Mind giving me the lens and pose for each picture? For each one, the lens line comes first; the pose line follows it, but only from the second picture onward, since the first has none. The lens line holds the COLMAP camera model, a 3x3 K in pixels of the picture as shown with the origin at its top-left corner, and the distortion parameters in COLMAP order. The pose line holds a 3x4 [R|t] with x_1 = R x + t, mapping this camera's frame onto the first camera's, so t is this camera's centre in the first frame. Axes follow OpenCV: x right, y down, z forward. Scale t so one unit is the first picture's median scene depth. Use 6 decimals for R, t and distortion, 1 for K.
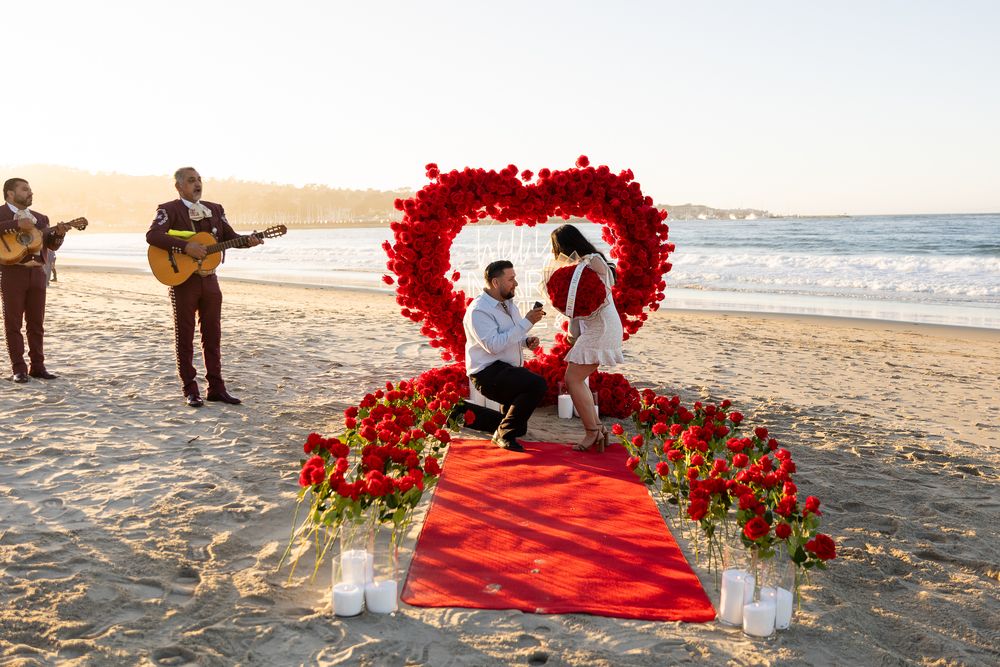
lens RADIAL K [[884.4, 0, 511.2], [0, 884.4, 341.3], [0, 0, 1]] dist [-0.021756, 0.000147]
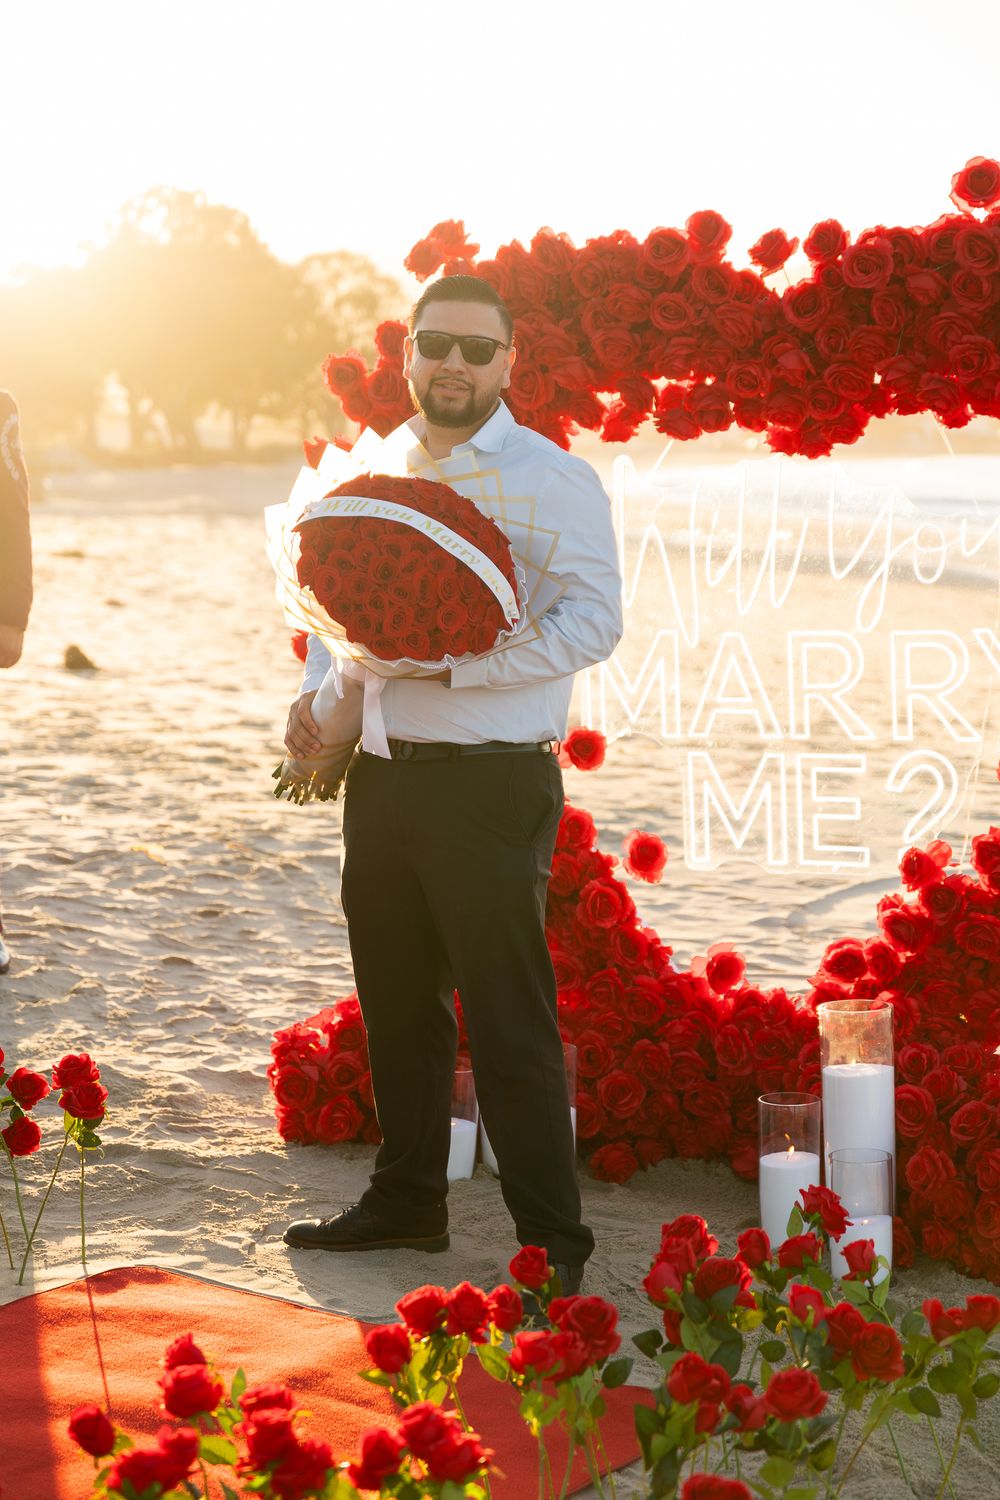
lens RADIAL K [[2797.8, 0, 496.3], [0, 2797.8, 745.7], [0, 0, 1]] dist [-0.007897, 0.075376]
pose [[0.838829, 0.055499, -0.541559, 0.392534], [-0.069194, 0.997591, -0.004942, -0.039732], [0.539980, 0.041618, 0.840648, 0.302369]]
